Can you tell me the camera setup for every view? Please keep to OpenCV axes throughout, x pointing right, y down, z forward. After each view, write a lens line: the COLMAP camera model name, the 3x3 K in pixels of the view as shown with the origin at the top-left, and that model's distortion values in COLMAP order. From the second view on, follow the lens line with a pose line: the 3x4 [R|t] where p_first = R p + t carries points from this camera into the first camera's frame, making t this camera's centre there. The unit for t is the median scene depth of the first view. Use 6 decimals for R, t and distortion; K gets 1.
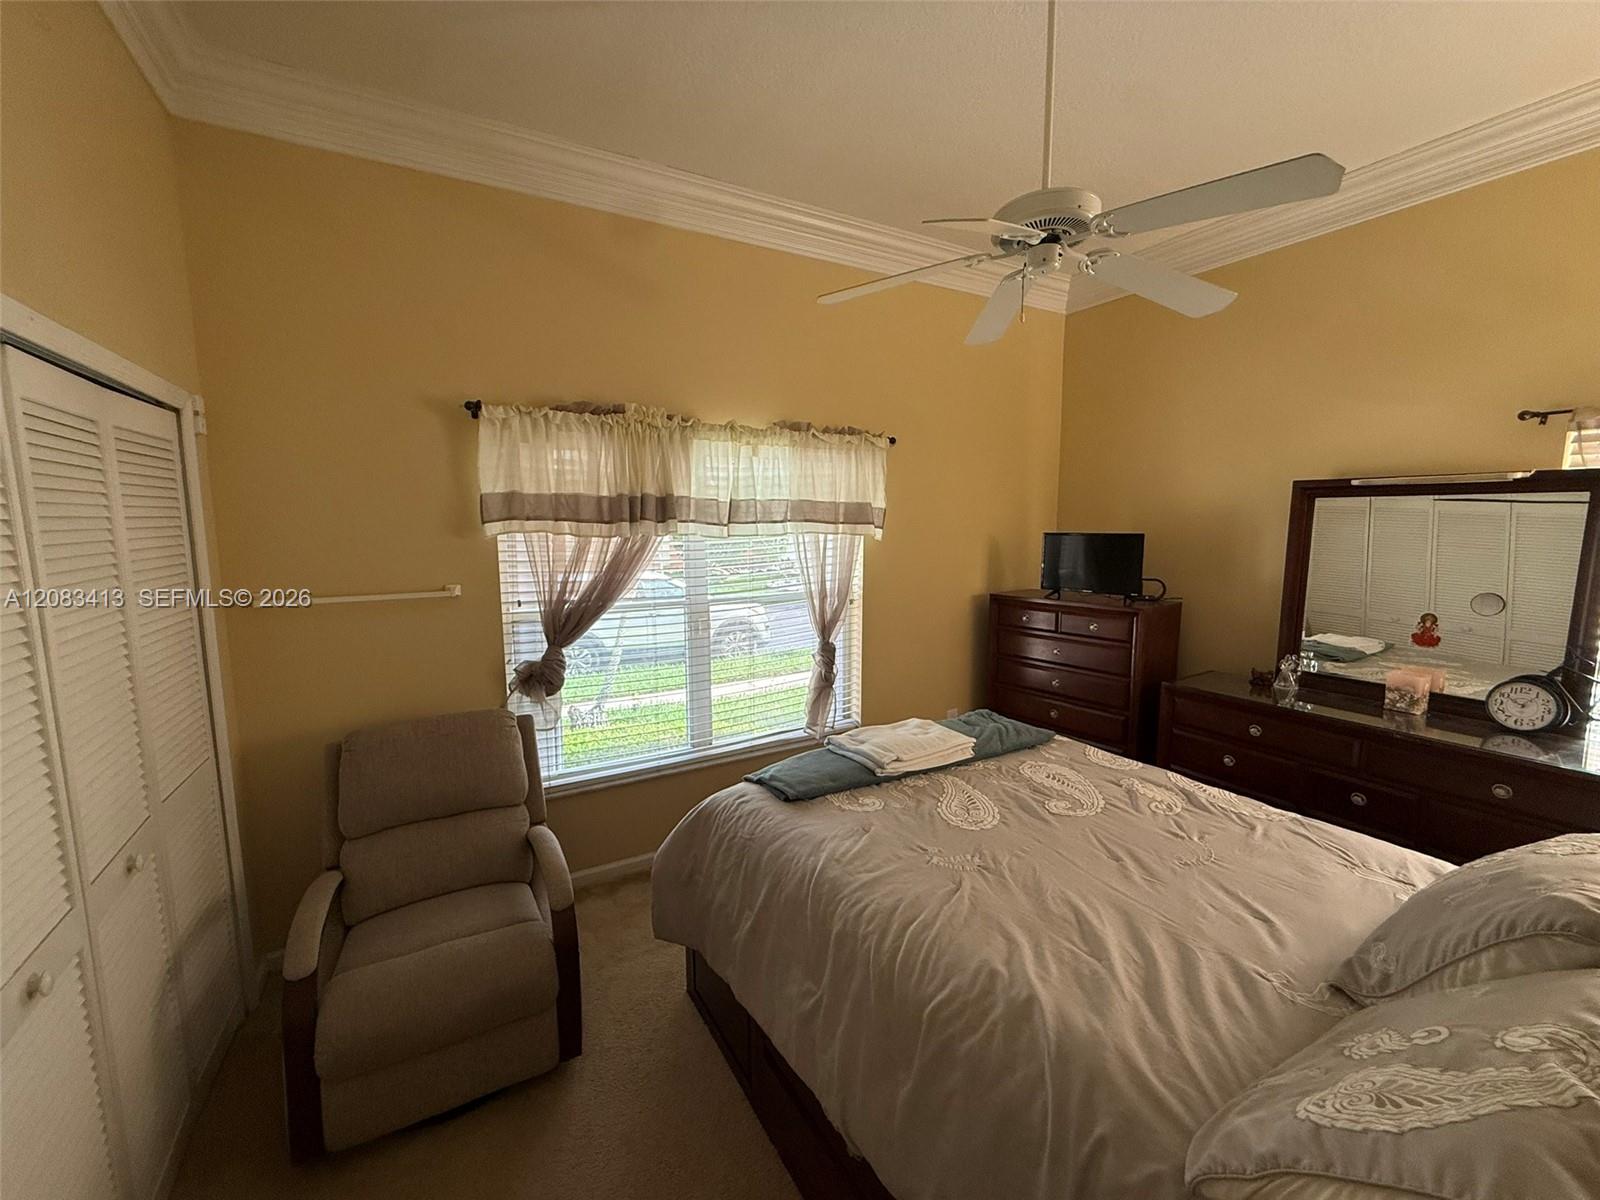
lens RADIAL K [[639.0, 0, 797.1], [0, 639.0, 597.0], [0, 0, 1]] dist [-0.000195, 0.000101]
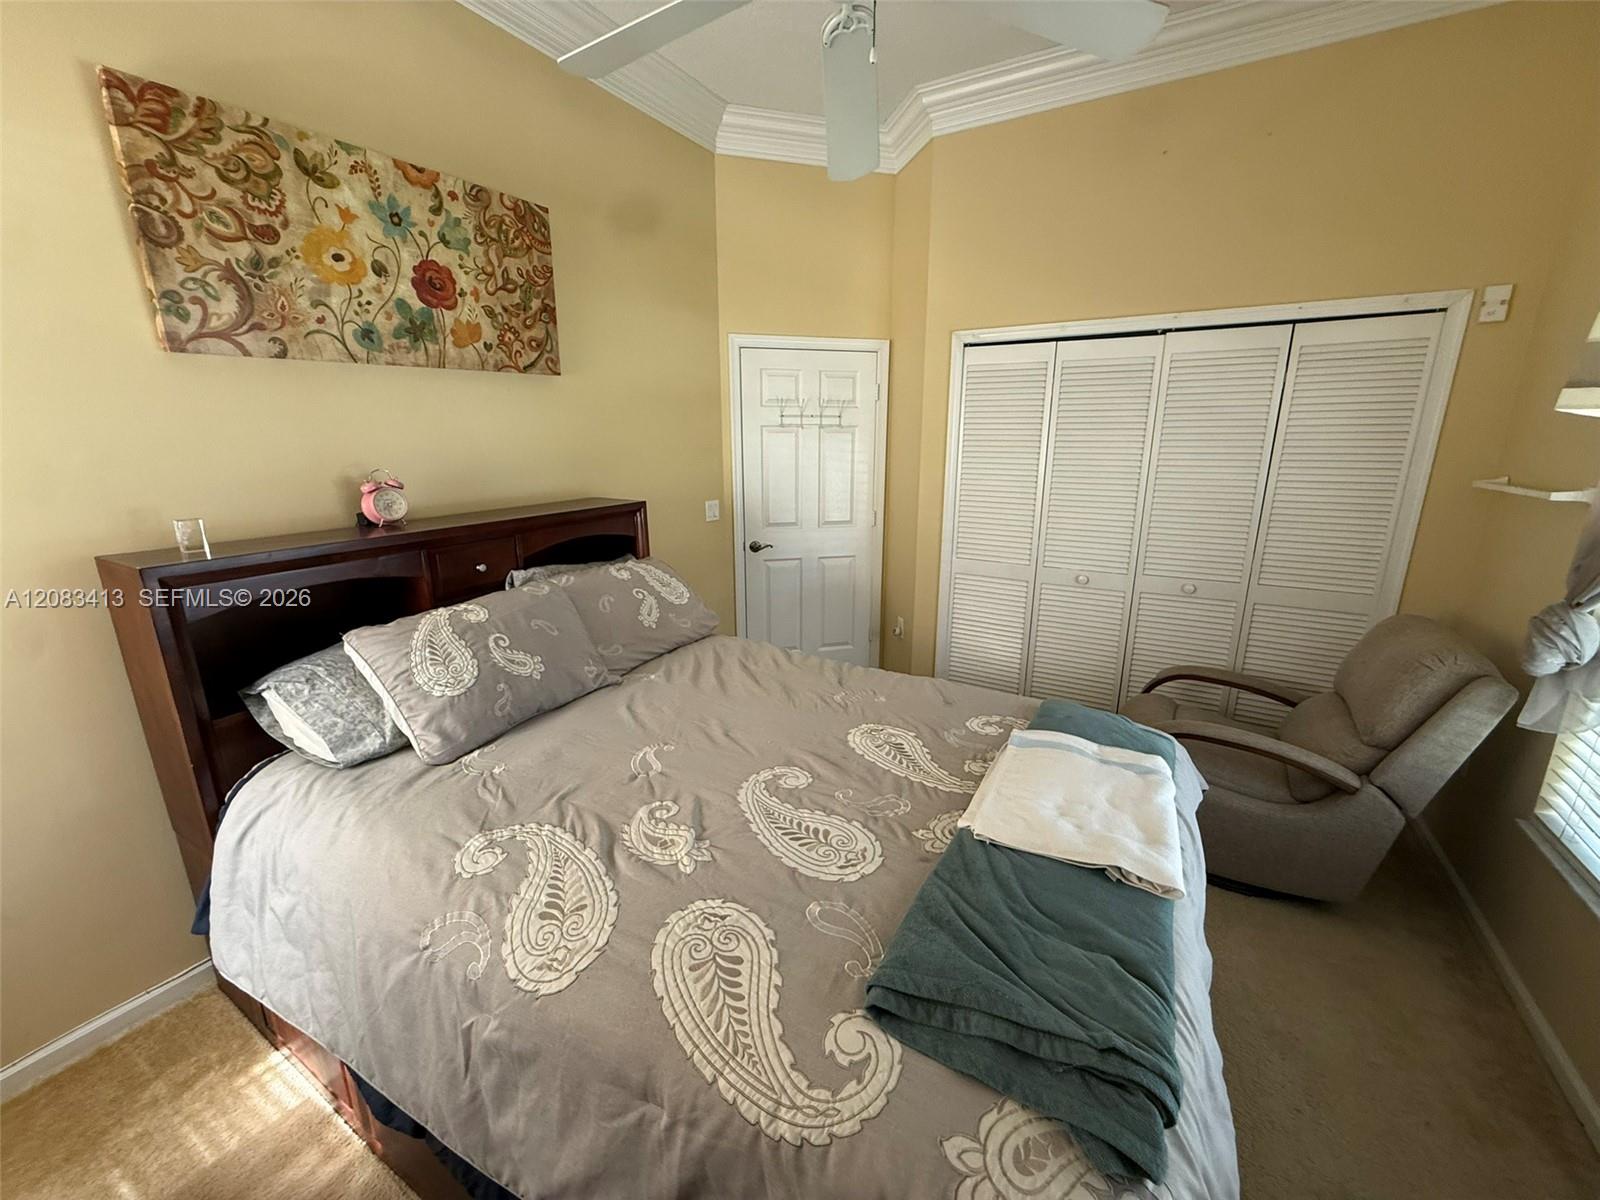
lens RADIAL K [[639.0, 0, 797.1], [0, 639.0, 597.0], [0, 0, 1]] dist [-0.000195, 0.000101]
pose [[-0.867422, 0.124444, -0.481759, 0.715942], [-0.054788, 0.938444, 0.341059, -0.122422], [0.494547, 0.322236, -0.807209, 1.487007]]
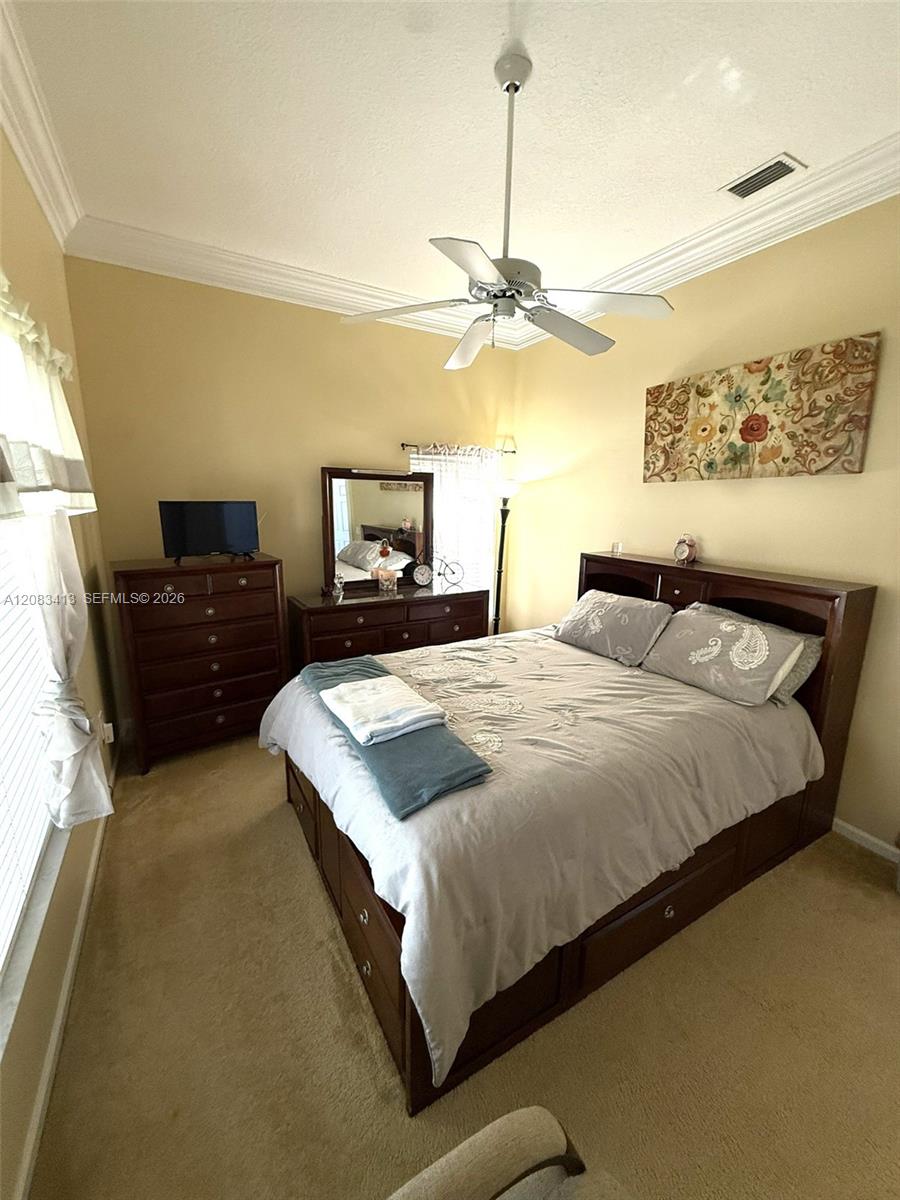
lens RADIAL K [[479.3, 0, 451.9], [0, 479.3, 598.1], [0, 0, 1]] dist [-0.000195, 0.000101]
pose [[-0.000766, -0.211346, 0.977411, -0.687100], [0.098296, 0.972662, 0.210396, -0.120694], [-0.995157, 0.096237, 0.020030, 0.999415]]
